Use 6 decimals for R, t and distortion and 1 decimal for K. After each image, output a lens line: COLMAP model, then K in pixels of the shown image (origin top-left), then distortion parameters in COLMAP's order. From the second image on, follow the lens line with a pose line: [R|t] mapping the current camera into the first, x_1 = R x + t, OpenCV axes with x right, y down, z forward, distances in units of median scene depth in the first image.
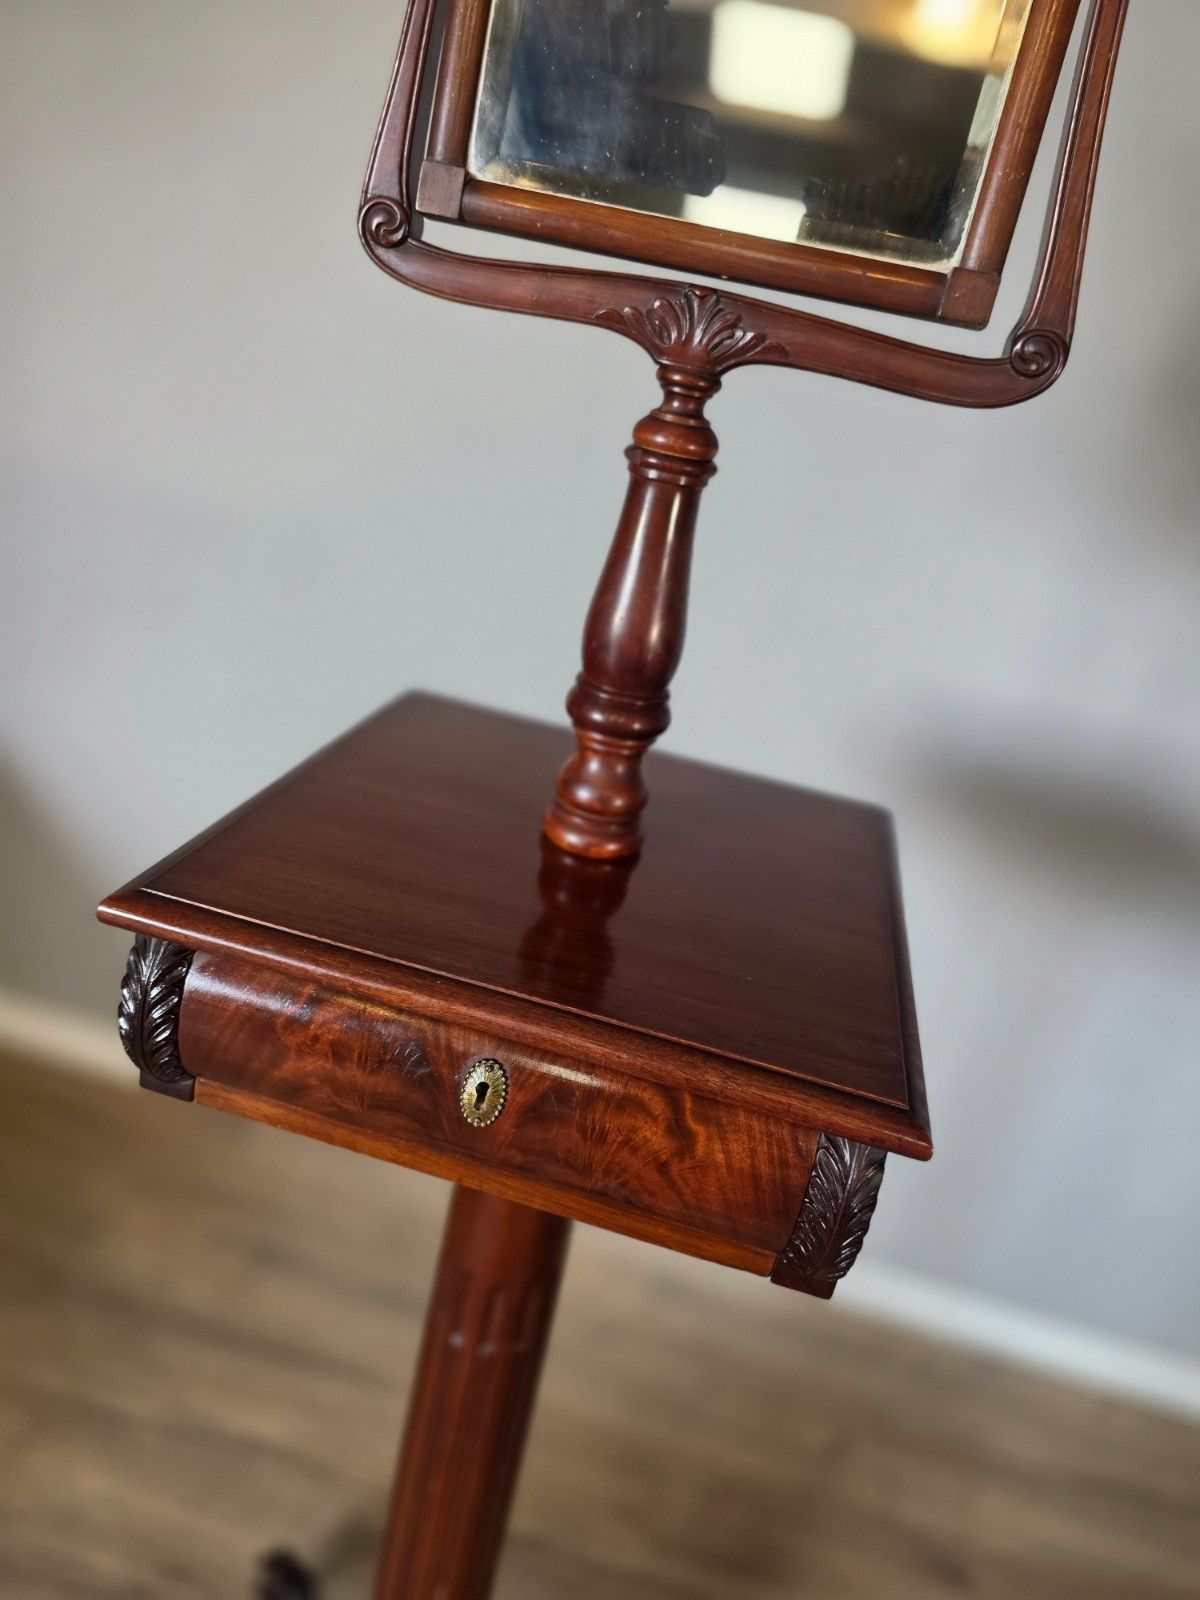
lens RADIAL K [[1081.3, 0, 604.5], [0, 1081.3, 793.9], [0, 0, 1]] dist [0.061089, -0.084541]
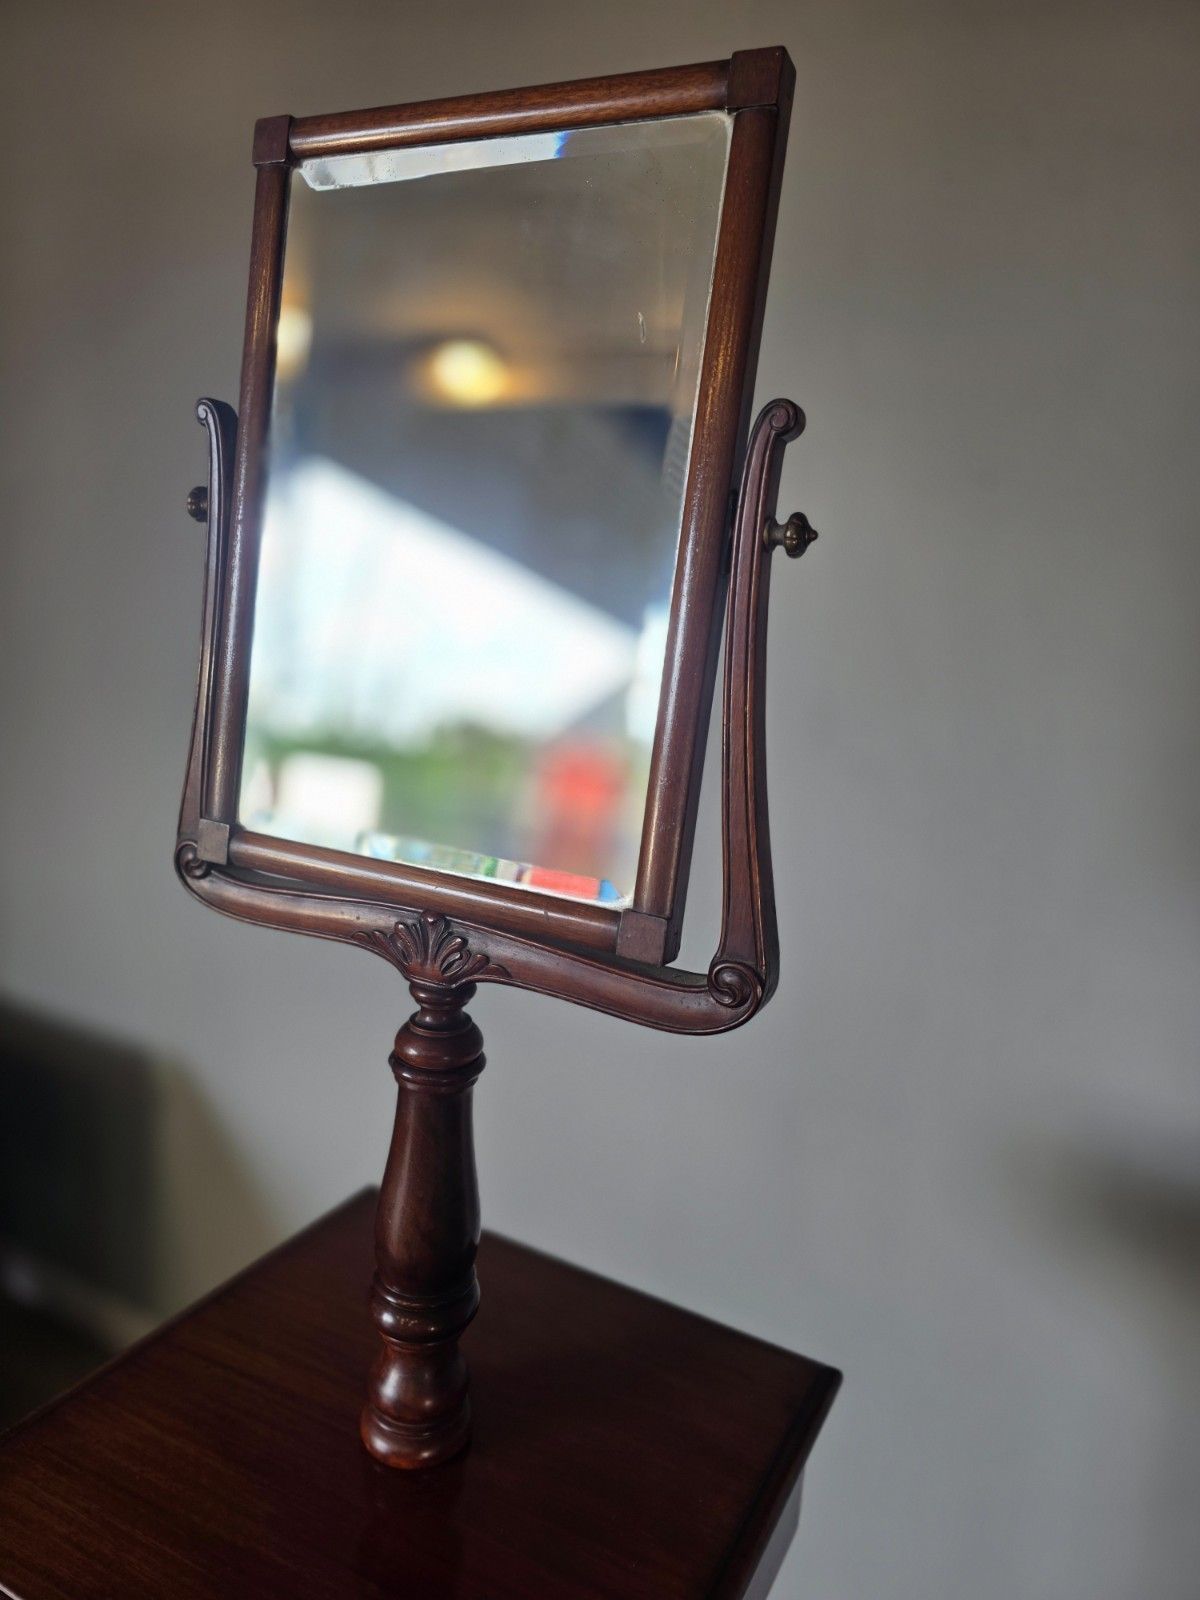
lens RADIAL K [[1109.3, 0, 594.3], [0, 1109.3, 798.2], [0, 0, 1]] dist [0.072600, -0.107501]
pose [[0.962883, -0.072384, -0.260031, 0.518546], [0.009104, 0.971533, -0.236728, -0.318129], [0.269764, 0.225574, 0.936132, 0.027613]]
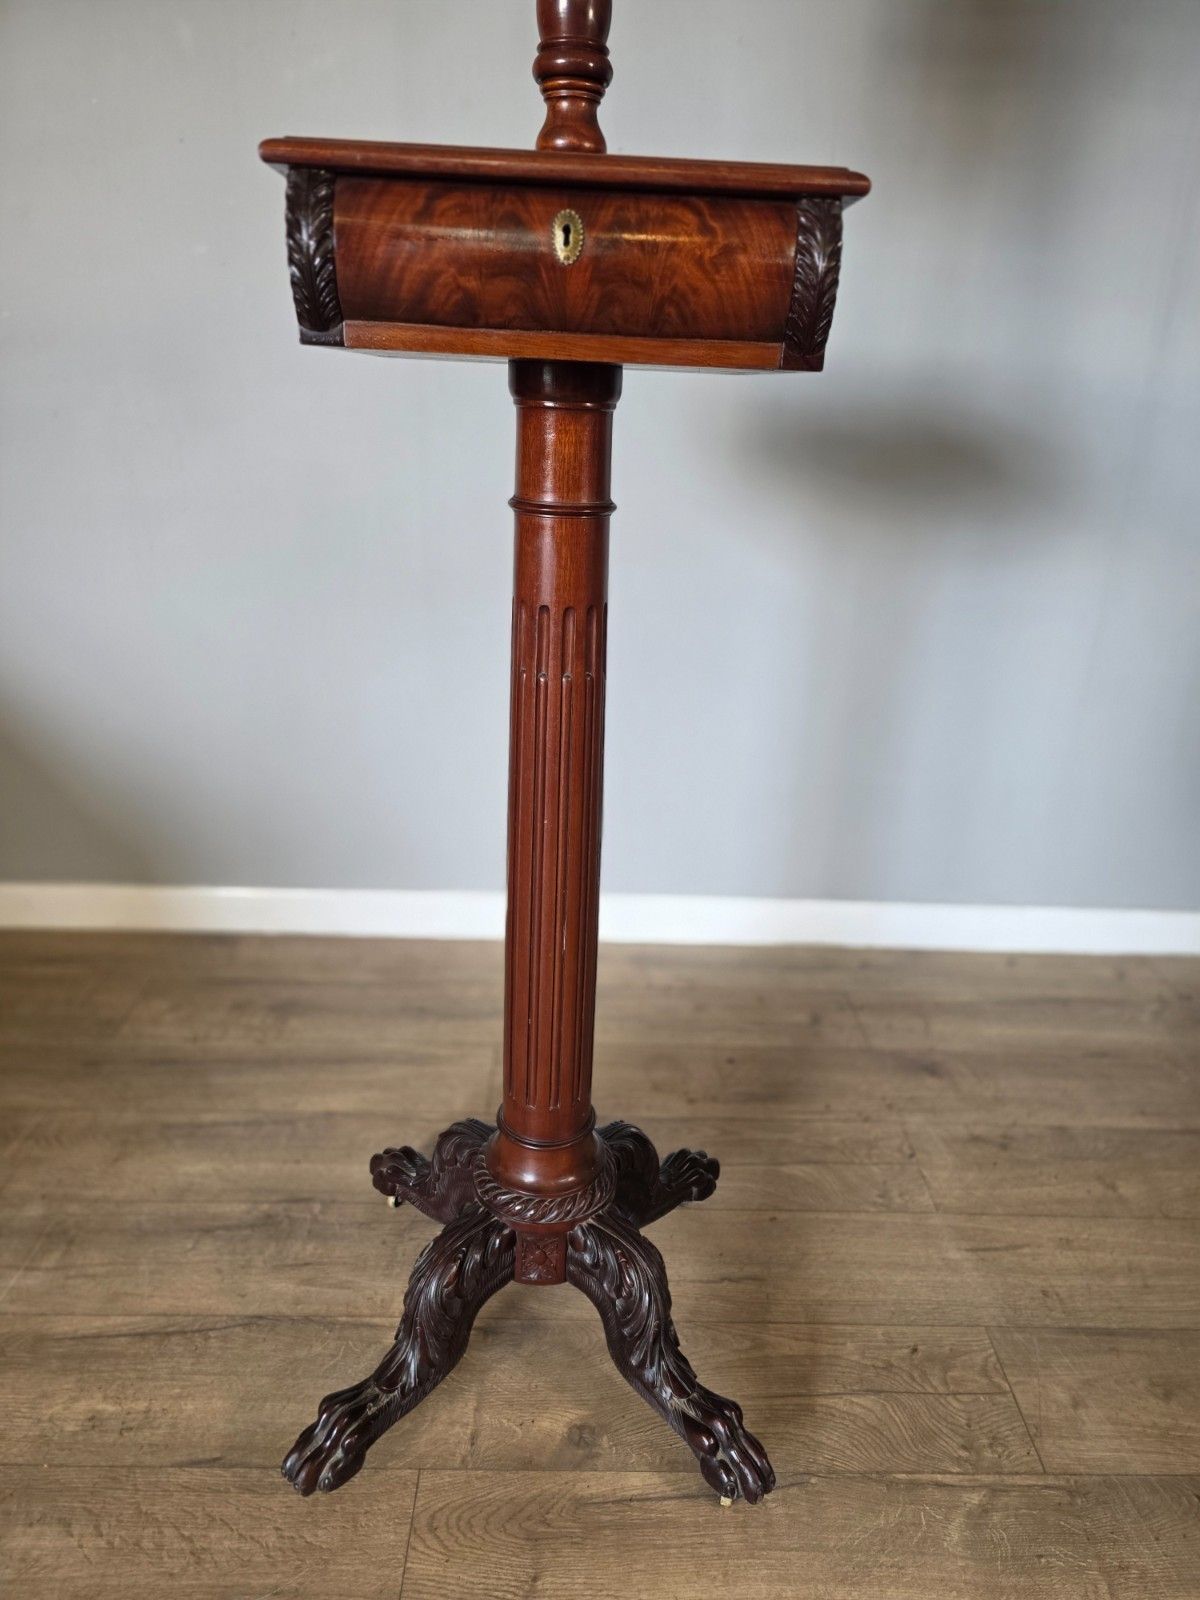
lens RADIAL K [[1067.2, 0, 610.5], [0, 1067.2, 802.1], [0, 0, 1]] dist [0.062524, -0.058719]
pose [[0.961527, -0.227030, 0.154673, -0.412585], [0.223911, 0.973887, 0.037531, 0.888598], [-0.159155, -0.001454, 0.987253, -0.376110]]
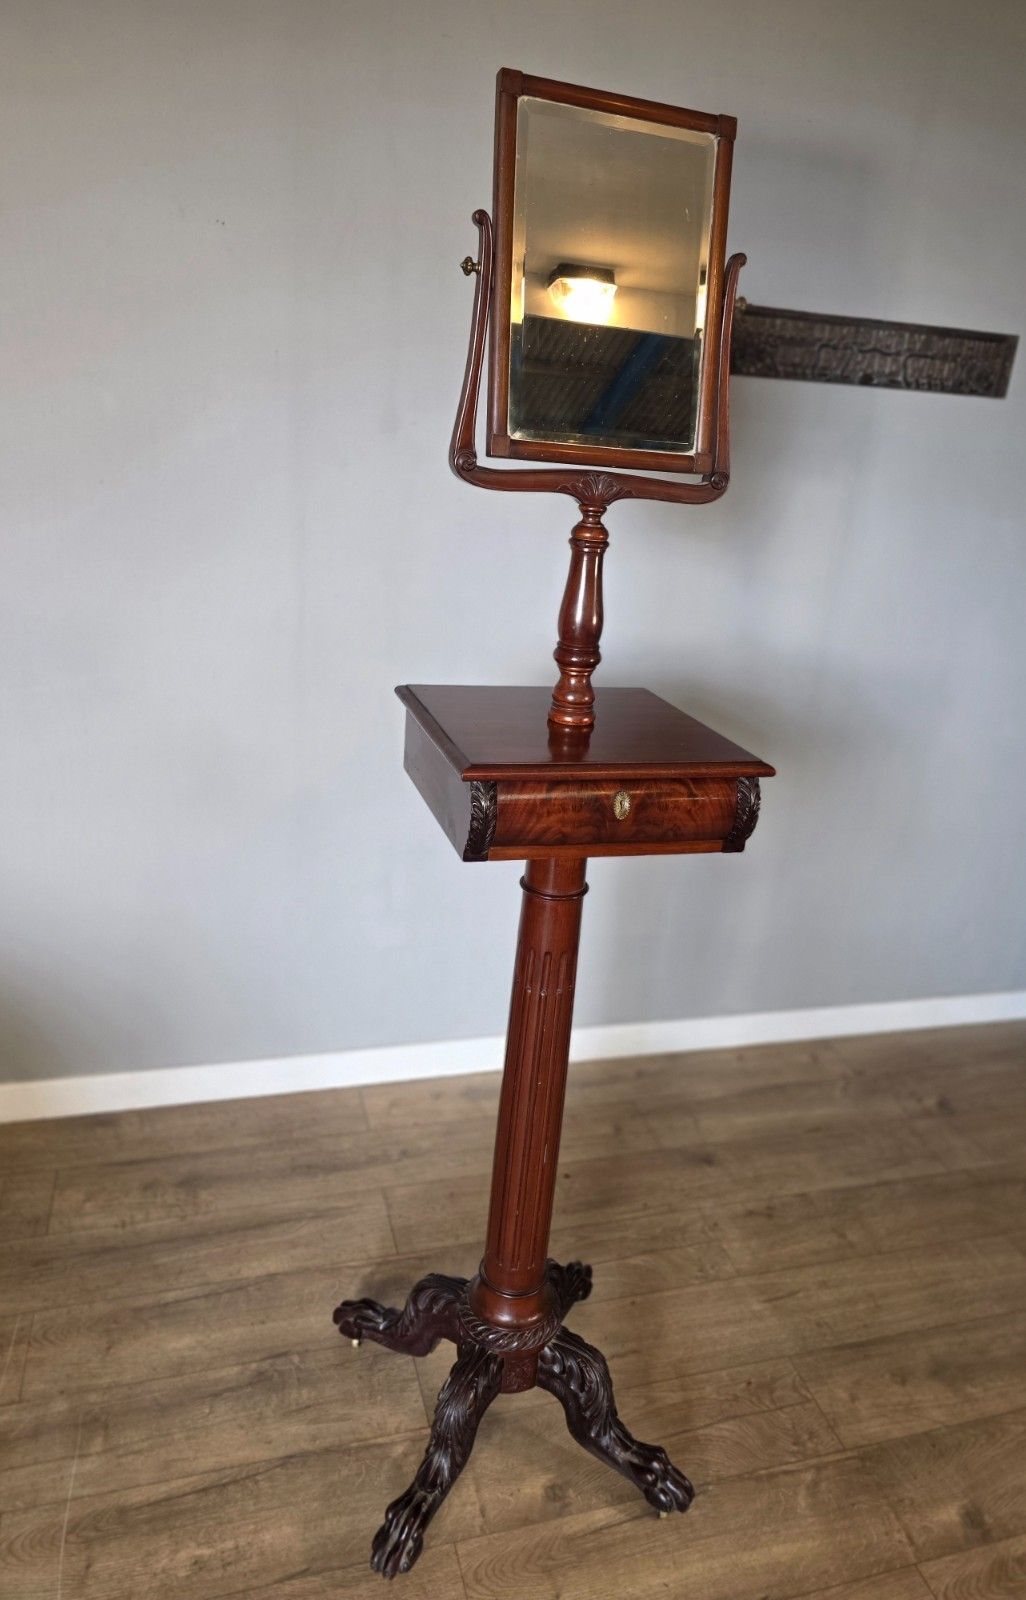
lens RADIAL K [[1041.5, 0, 545.7], [0, 1041.5, 811.8], [0, 0, 1]] dist [0.060465, -0.053763]
pose [[0.871260, -0.271716, 0.408751, -1.167802], [0.259707, 0.961866, 0.085827, 0.033324], [-0.416484, 0.031378, 0.908601, -1.044098]]
